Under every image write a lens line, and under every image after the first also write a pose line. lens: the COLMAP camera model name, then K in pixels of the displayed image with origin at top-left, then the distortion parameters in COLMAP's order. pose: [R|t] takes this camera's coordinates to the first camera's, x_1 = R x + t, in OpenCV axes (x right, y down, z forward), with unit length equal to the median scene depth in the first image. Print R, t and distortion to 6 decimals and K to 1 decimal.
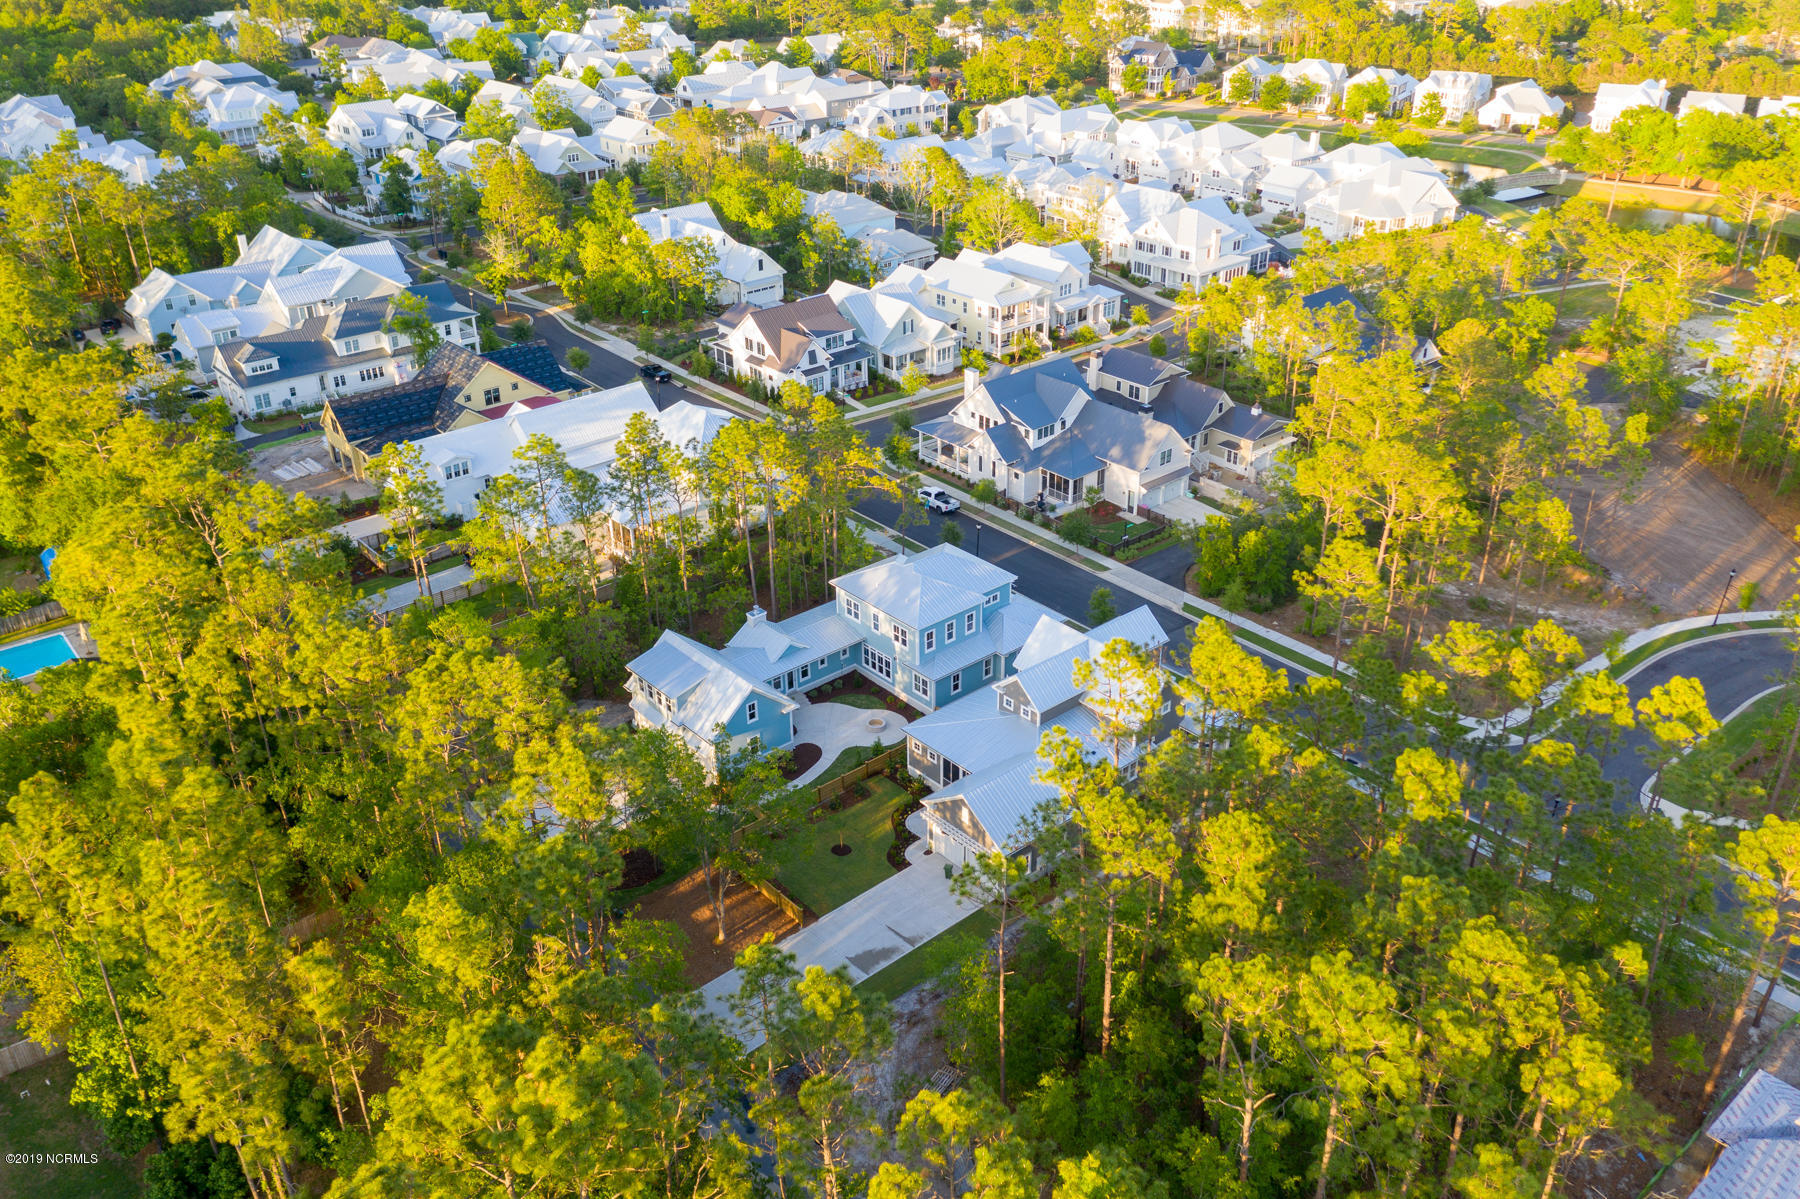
lens RADIAL K [[1432.4, 0, 900.0], [0, 1432.4, 599.5], [0, 0, 1]] dist [-0.021855, 0.058175]
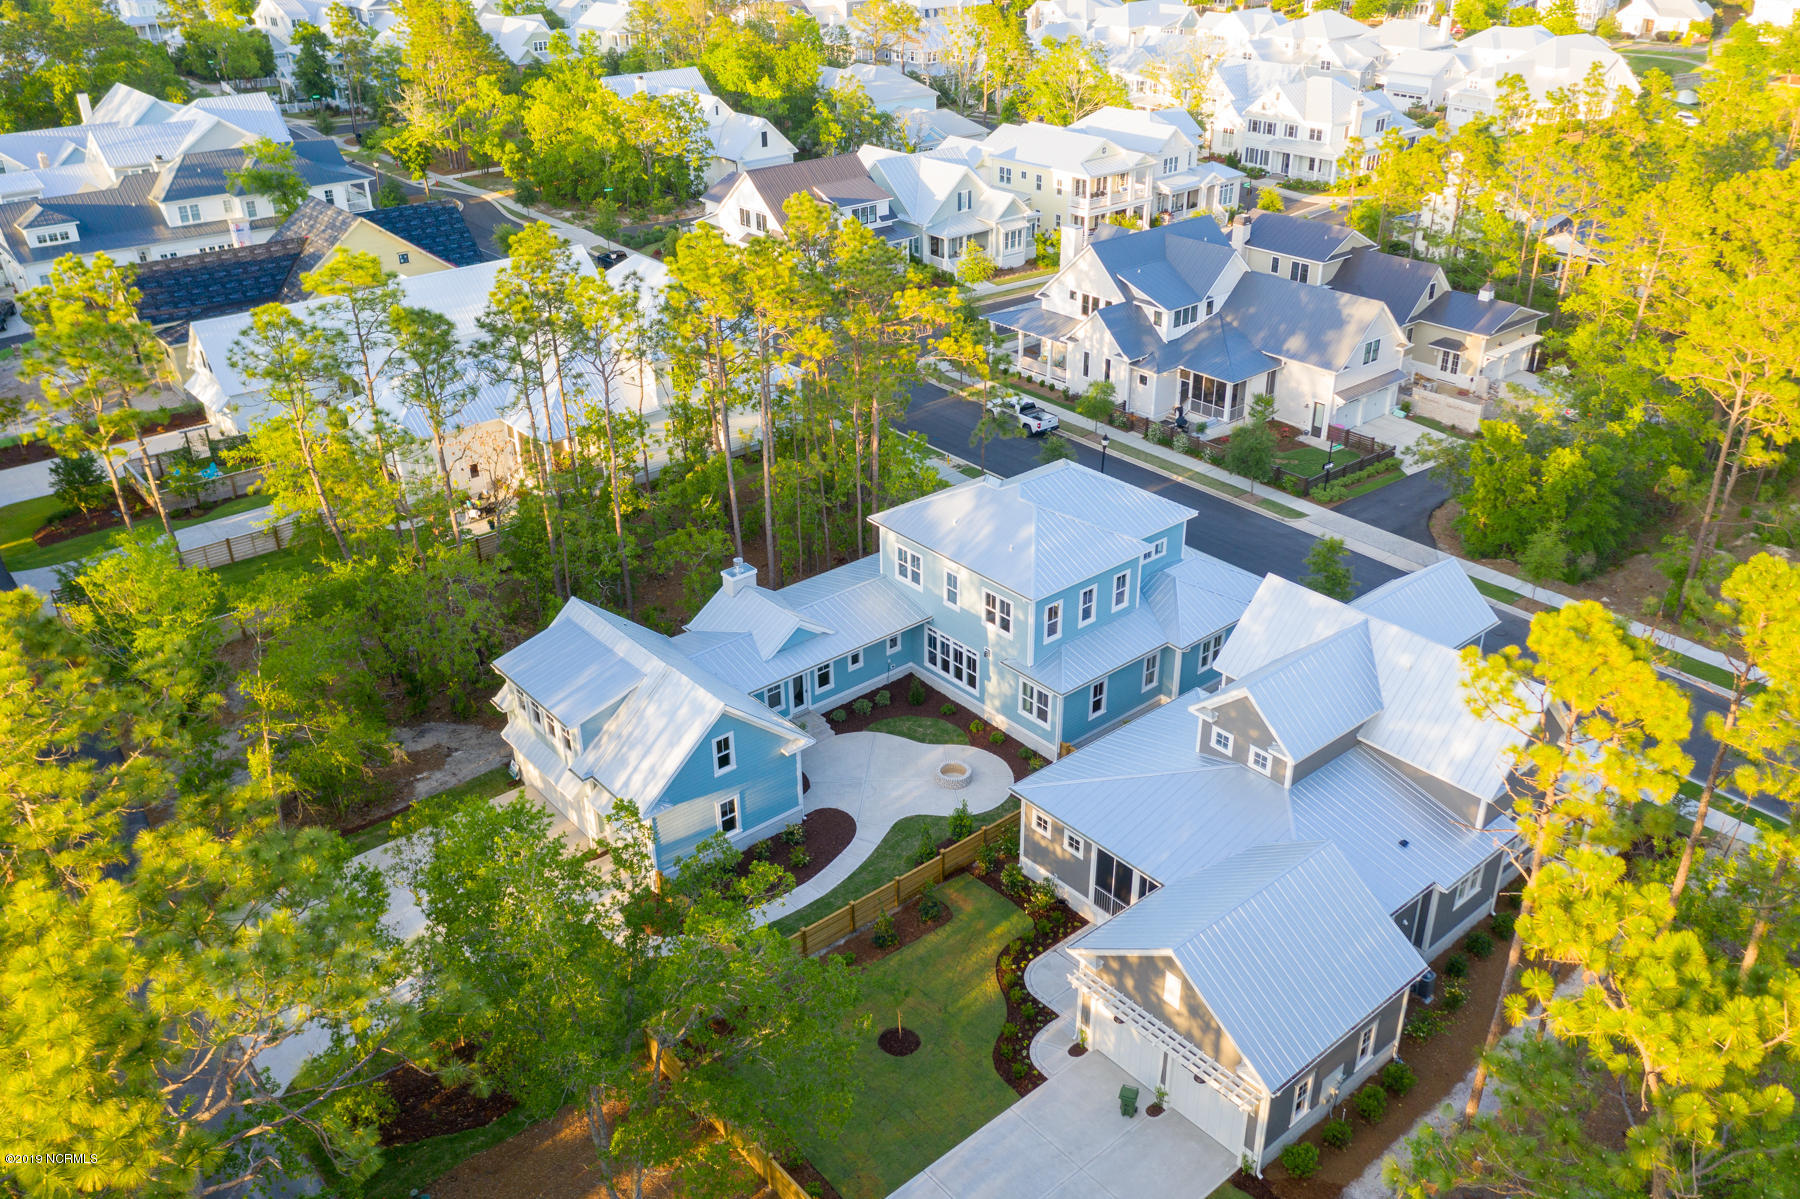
lens RADIAL K [[1432.4, 0, 900.0], [0, 1432.4, 599.5], [0, 0, 1]] dist [-0.021855, 0.058175]
pose [[0.999950, 0.006836, -0.007313, -0.025087], [-0.006833, 0.999977, 0.000414, 0.015238], [0.007315, -0.000364, 0.999973, 0.335009]]
